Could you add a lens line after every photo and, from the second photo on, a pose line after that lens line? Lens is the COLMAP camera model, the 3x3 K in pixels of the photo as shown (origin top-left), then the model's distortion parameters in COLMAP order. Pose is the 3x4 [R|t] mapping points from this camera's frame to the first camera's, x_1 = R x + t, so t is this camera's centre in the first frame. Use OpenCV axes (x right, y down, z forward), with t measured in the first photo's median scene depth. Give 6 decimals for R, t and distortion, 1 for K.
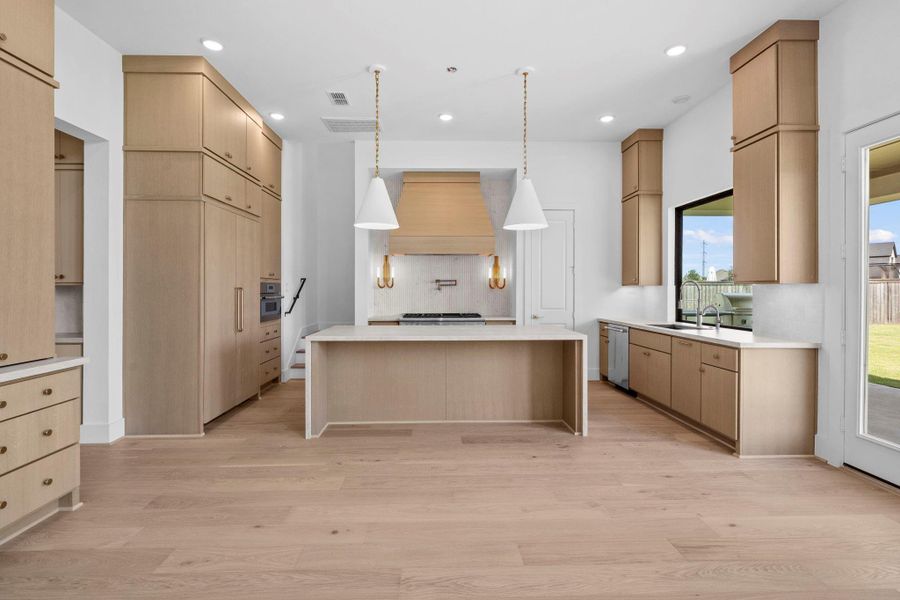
lens RADIAL K [[437.0, 0, 448.3], [0, 437.0, 289.5], [0, 0, 1]] dist [-0.001383, -0.000235]
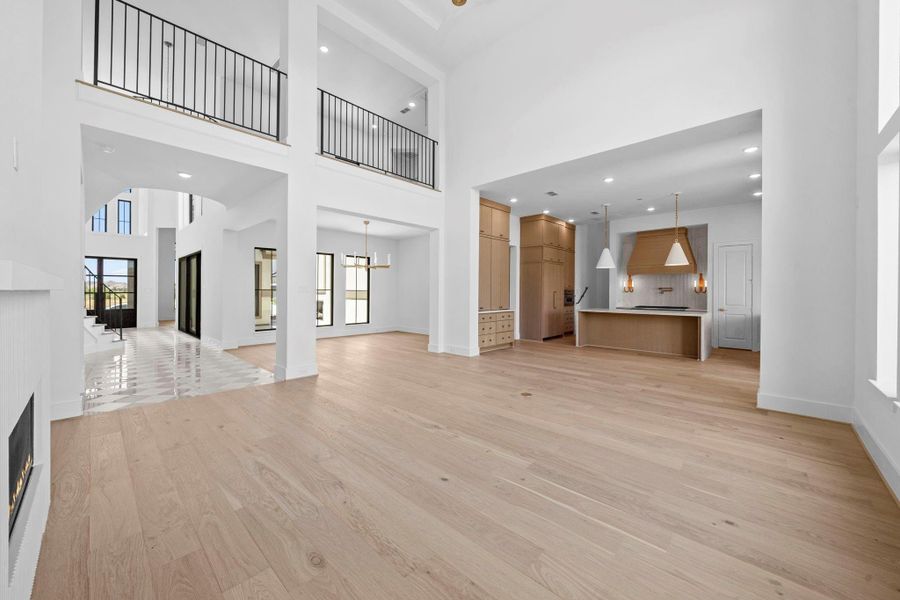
lens RADIAL K [[334.6, 0, 448.0], [0, 334.6, 292.5], [0, 0, 1]] dist [-0.000326, -0.000041]
pose [[0.704919, 0.005656, -0.709265, 0.417835], [-0.007713, 0.999970, 0.000309, 0.004261], [0.709245, 0.005253, 0.704942, -0.741079]]
